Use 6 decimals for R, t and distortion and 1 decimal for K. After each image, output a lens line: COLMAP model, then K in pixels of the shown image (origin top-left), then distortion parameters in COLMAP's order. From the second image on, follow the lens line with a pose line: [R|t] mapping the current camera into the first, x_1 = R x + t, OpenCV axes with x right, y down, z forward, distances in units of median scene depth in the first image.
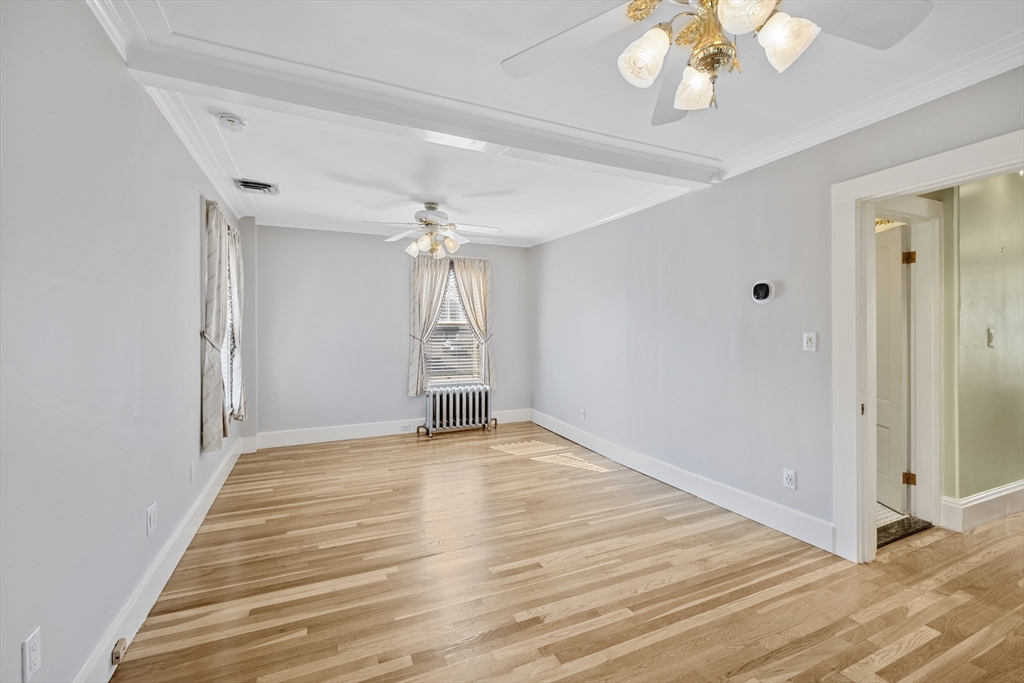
lens RADIAL K [[431.7, 0, 506.5], [0, 431.7, 335.2], [0, 0, 1]] dist [0.001094, -0.000091]
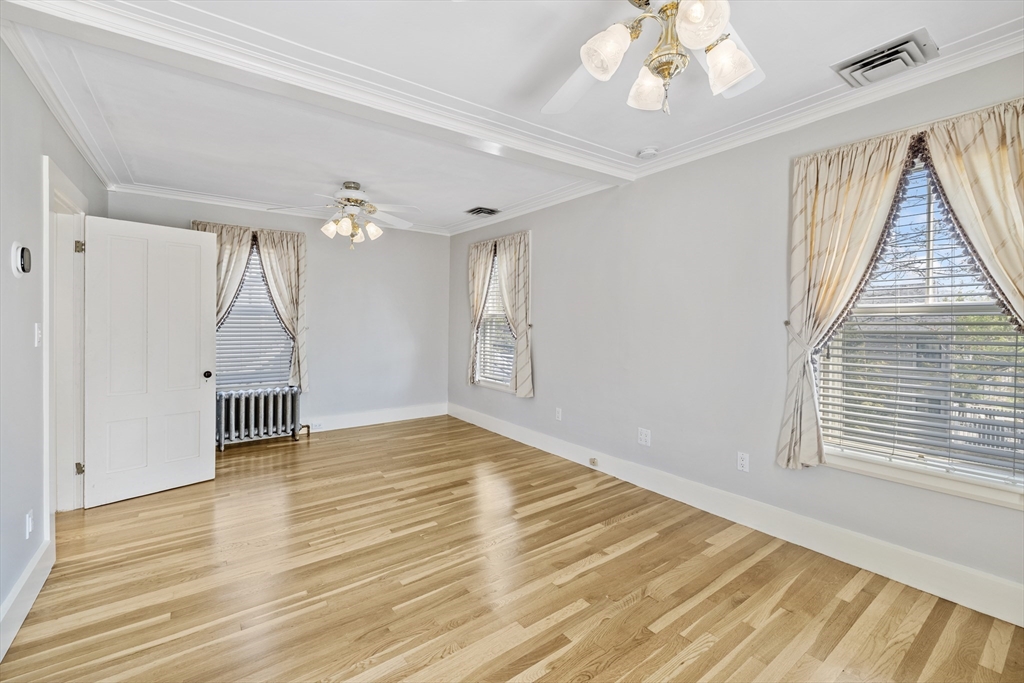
lens RADIAL K [[431.7, 0, 506.5], [0, 431.7, 335.2], [0, 0, 1]] dist [0.001094, -0.000091]
pose [[-0.978566, 0.007470, -0.205799, 0.011590], [-0.000563, 0.999241, 0.038947, -0.017579], [0.205934, 0.038228, -0.977819, 1.975129]]
